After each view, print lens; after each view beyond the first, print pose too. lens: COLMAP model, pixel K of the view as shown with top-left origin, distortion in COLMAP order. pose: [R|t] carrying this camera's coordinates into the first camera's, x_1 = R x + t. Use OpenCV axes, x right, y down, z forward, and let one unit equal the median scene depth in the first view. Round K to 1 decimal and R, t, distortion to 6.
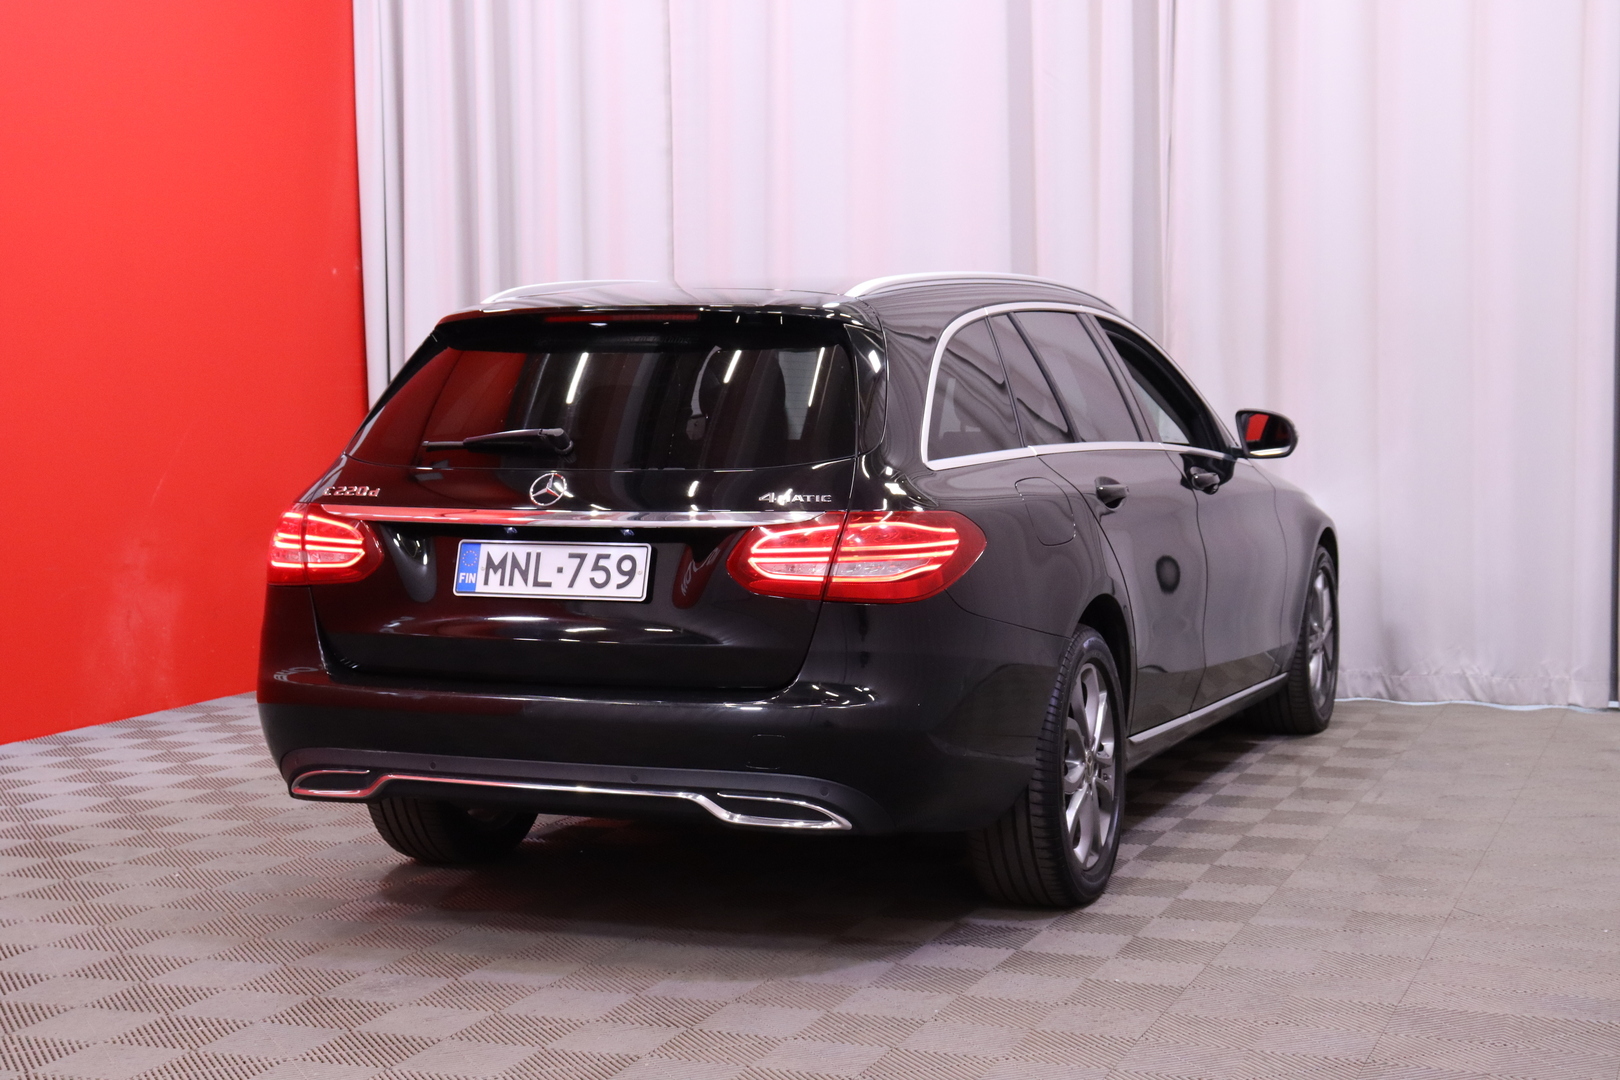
lens RADIAL K [[2753.8, 0, 810.0], [0, 2753.8, 540.0], [0, 0, 1]] dist [-0.047128, -0.136010]
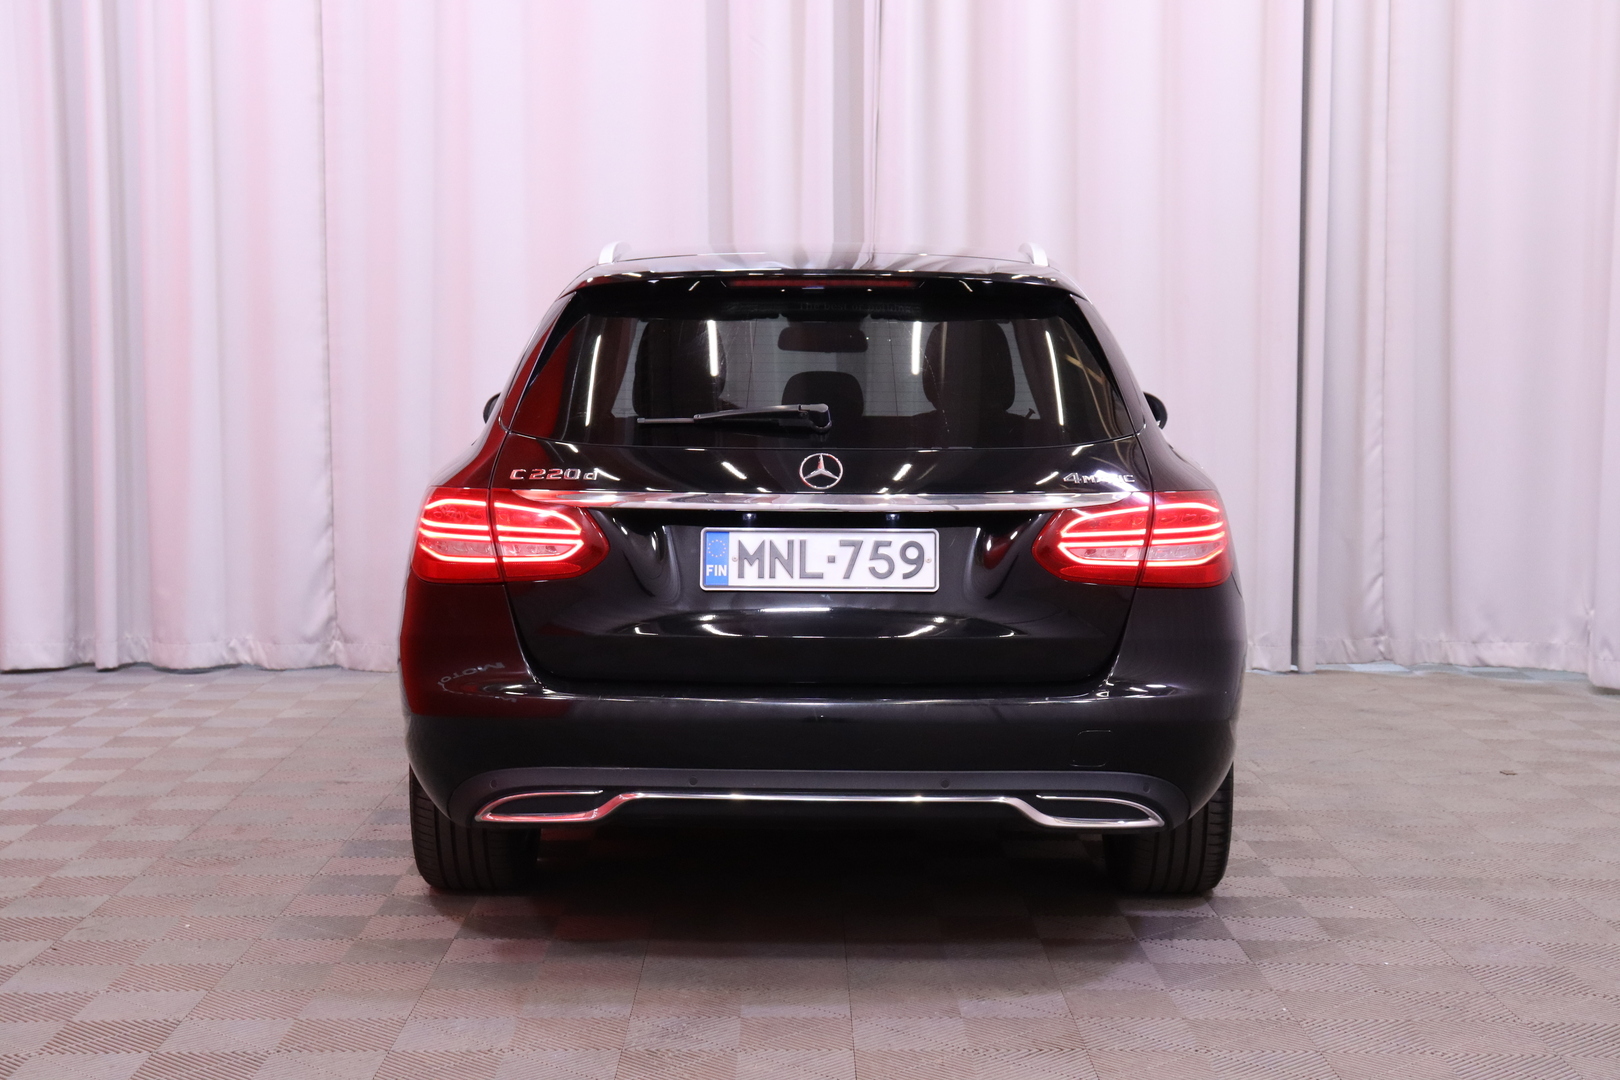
lens RADIAL K [[2753.8, 0, 810.0], [0, 2753.8, 540.0], [0, 0, 1]] dist [-0.047128, -0.136010]
pose [[0.925825, -0.016509, 0.377592, -0.438055], [0.012405, 0.999835, 0.013297, -0.007692], [-0.377749, -0.007626, 0.925876, 0.159191]]
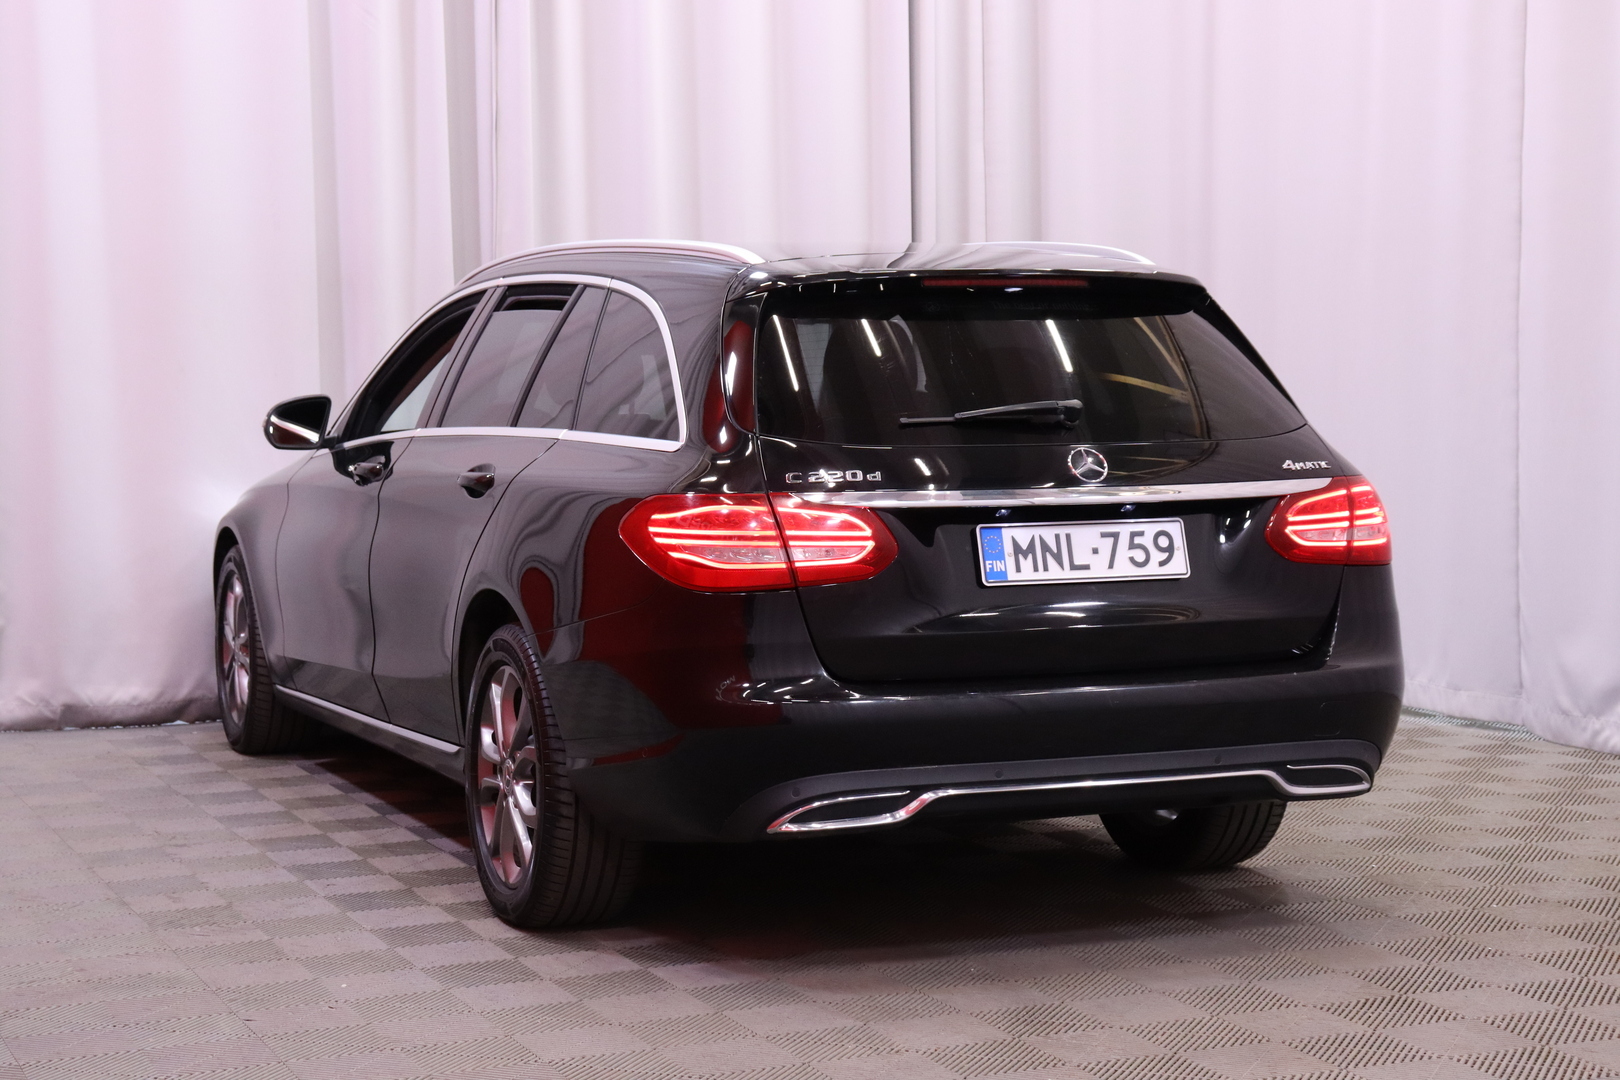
lens RADIAL K [[2962.6, 0, 810.0], [0, 2962.6, 540.0], [0, 0, 1]] dist [0.009487, 0.024029]
pose [[0.712236, -0.046370, 0.700407, -0.859184], [0.047336, 0.998717, 0.017984, -0.015361], [-0.700342, 0.020346, 0.713517, 0.347257]]
